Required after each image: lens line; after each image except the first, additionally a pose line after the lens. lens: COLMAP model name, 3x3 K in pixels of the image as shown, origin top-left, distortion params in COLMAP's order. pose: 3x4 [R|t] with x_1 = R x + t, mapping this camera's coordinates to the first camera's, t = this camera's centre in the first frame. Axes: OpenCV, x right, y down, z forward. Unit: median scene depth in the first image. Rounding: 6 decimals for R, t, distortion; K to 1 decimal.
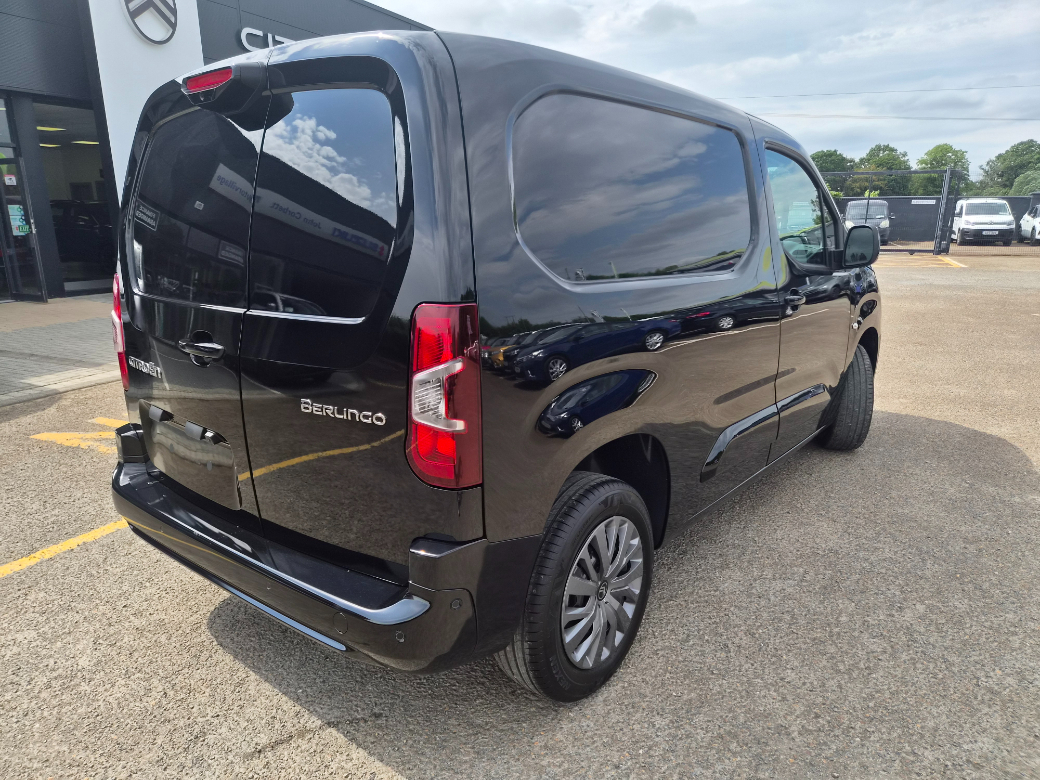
lens RADIAL K [[689.3, 0, 520.0], [0, 689.3, 390.0], [0, 0, 1]] dist [0.063022, -0.052604]
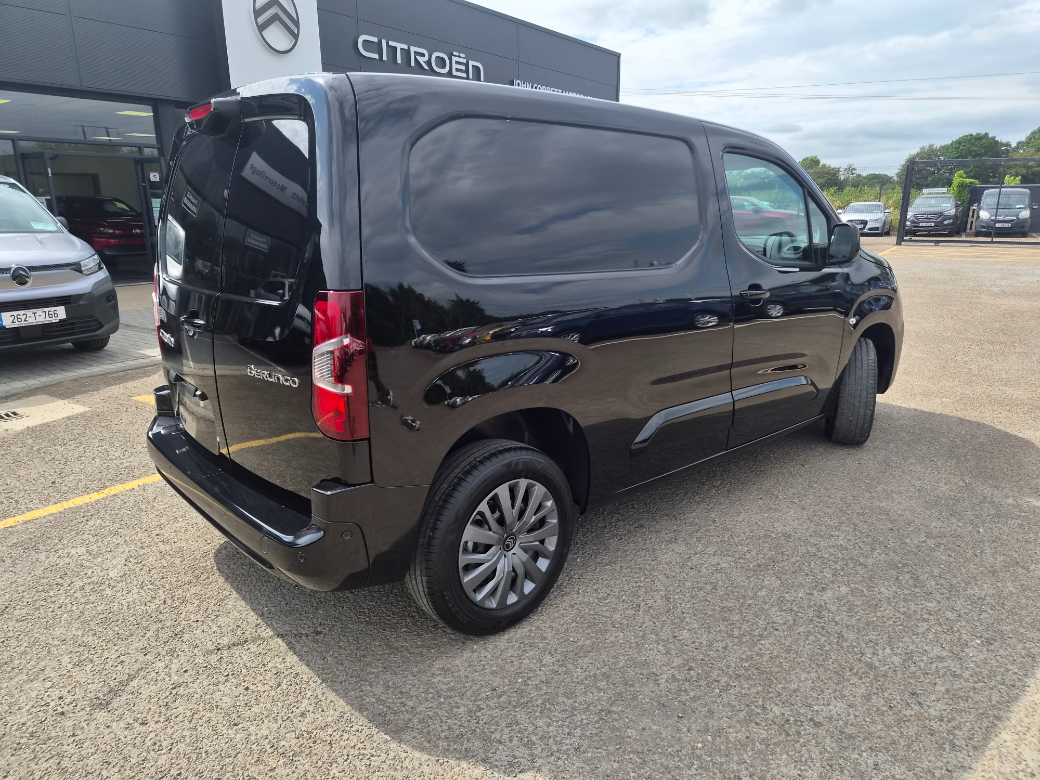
lens RADIAL K [[687.6, 0, 525.1], [0, 687.6, 369.6], [0, 0, 1]] dist [0.062547, -0.050728]
pose [[0.987429, 0.035665, -0.153987, 0.275376], [-0.037625, 0.999244, -0.009834, 0.010783], [0.153520, 0.015504, 0.988024, -0.118232]]
